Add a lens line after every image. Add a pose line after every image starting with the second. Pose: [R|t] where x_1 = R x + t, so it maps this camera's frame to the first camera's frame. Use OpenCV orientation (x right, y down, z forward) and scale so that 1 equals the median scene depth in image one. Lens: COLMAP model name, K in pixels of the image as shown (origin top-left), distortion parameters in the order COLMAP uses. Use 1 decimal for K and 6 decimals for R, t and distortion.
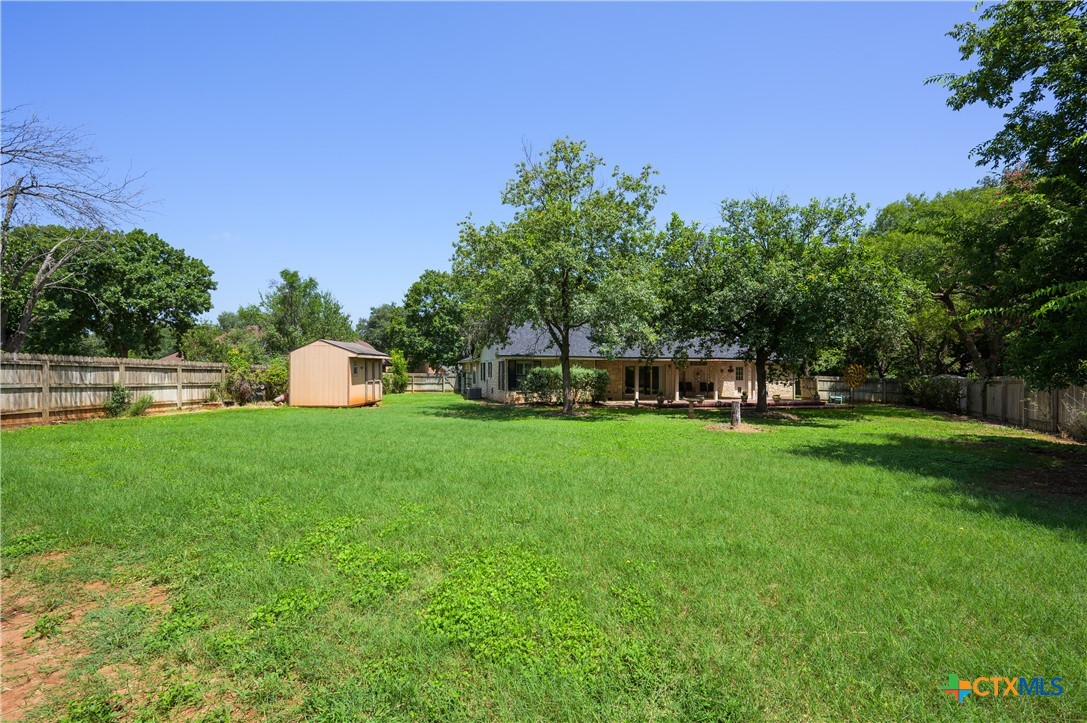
lens RADIAL K [[477.0, 0, 543.5], [0, 477.0, 361.5], [0, 0, 1]] dist [-0.000345, -0.000094]
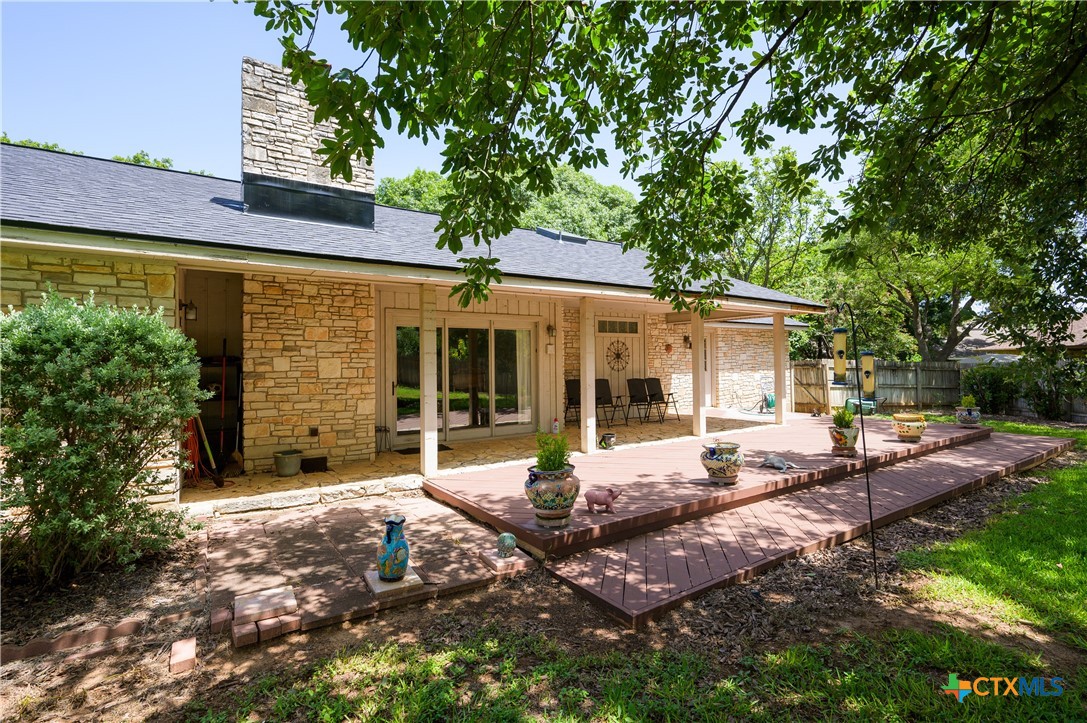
lens RADIAL K [[477.0, 0, 543.5], [0, 477.0, 361.5], [0, 0, 1]] dist [-0.000345, -0.000094]
pose [[0.945095, -0.012856, 0.326542, 0.159288], [0.008680, 0.999861, 0.014241, 0.025964], [-0.326680, -0.010625, 0.945075, 0.709517]]
